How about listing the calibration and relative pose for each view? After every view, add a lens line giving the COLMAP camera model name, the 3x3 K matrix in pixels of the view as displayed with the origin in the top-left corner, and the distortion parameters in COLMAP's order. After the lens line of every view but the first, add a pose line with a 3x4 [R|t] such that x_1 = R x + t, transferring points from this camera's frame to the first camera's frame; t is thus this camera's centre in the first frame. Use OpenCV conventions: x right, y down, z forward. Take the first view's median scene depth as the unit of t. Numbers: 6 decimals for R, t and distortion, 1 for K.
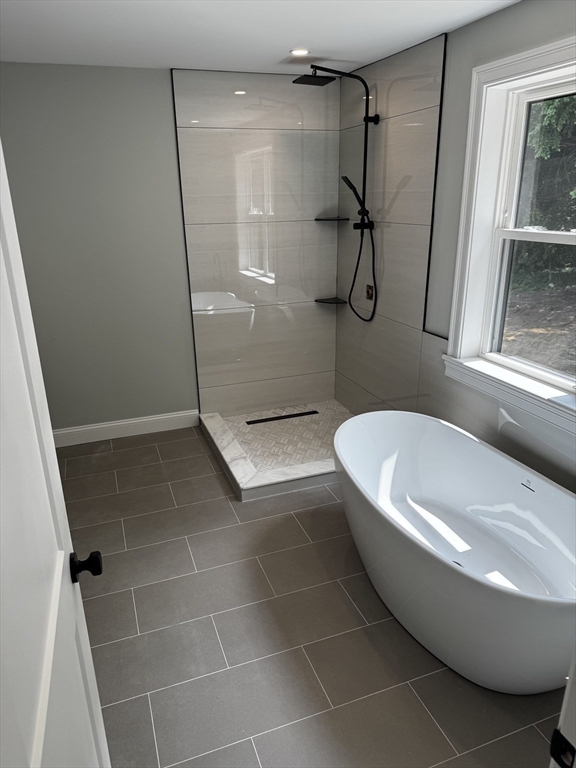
lens RADIAL K [[536.5, 0, 289.0], [0, 536.5, 385.8], [0, 0, 1]] dist [0.007264, -0.015883]
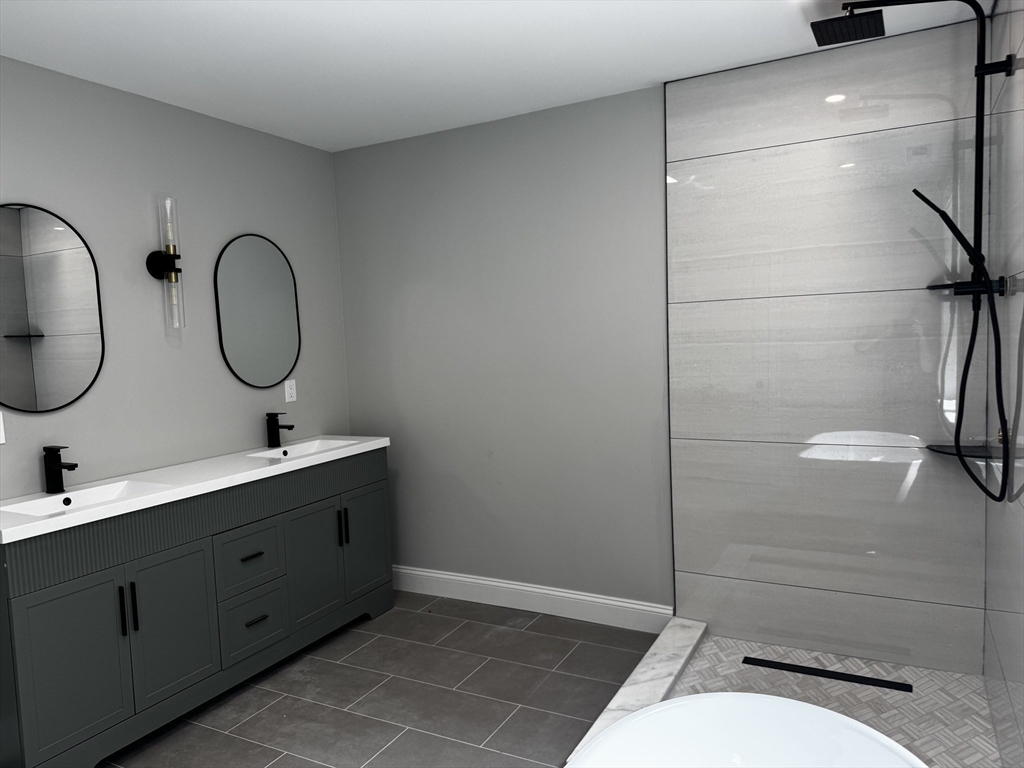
lens RADIAL K [[715.3, 0, 512.8], [0, 715.3, 382.0], [0, 0, 1]] dist [0.007264, -0.015883]
pose [[0.658042, 0.043924, -0.751699, 0.314033], [-0.223629, 0.964655, -0.139398, -0.048727], [0.719007, 0.259831, 0.644606, 0.329973]]
